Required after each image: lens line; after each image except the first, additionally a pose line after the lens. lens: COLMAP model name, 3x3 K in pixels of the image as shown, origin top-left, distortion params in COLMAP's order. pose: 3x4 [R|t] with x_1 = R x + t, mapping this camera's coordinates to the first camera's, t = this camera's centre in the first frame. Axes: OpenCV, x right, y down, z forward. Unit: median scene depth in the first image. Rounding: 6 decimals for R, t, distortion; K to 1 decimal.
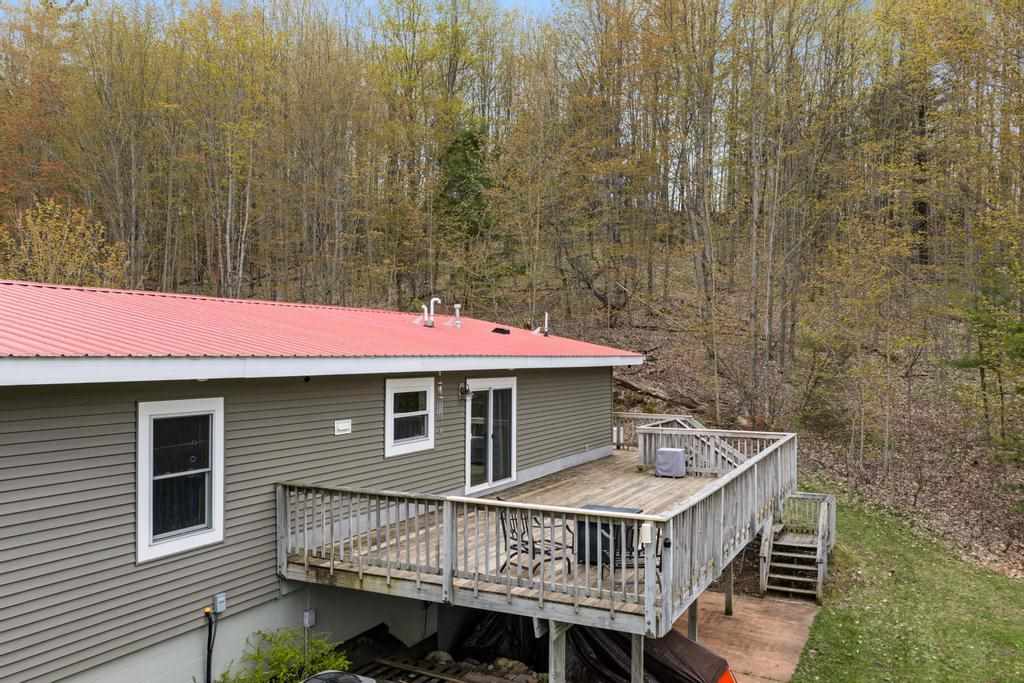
lens RADIAL K [[845.1, 0, 511.1], [0, 845.1, 355.0], [0, 0, 1]] dist [0.005857, -0.012069]
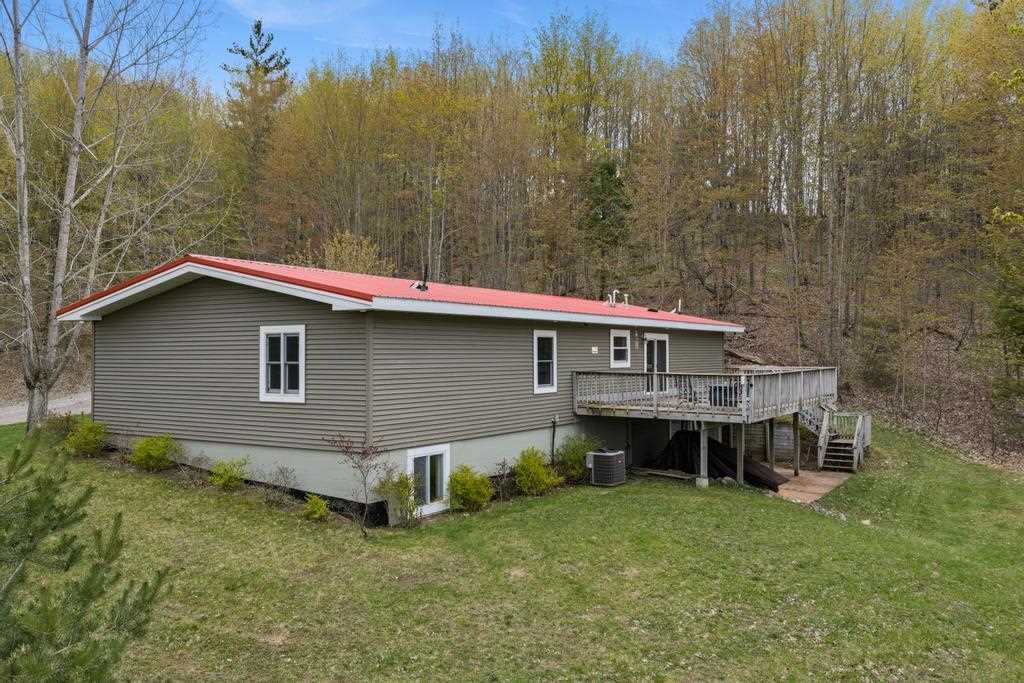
lens RADIAL K [[845.1, 0, 511.1], [0, 845.1, 355.0], [0, 0, 1]] dist [0.005857, -0.012069]
pose [[0.992917, -0.004724, -0.118714, -0.133563], [0.004769, 0.999989, 0.000094, 0.082192], [0.118712, -0.000659, 0.992928, -0.939495]]
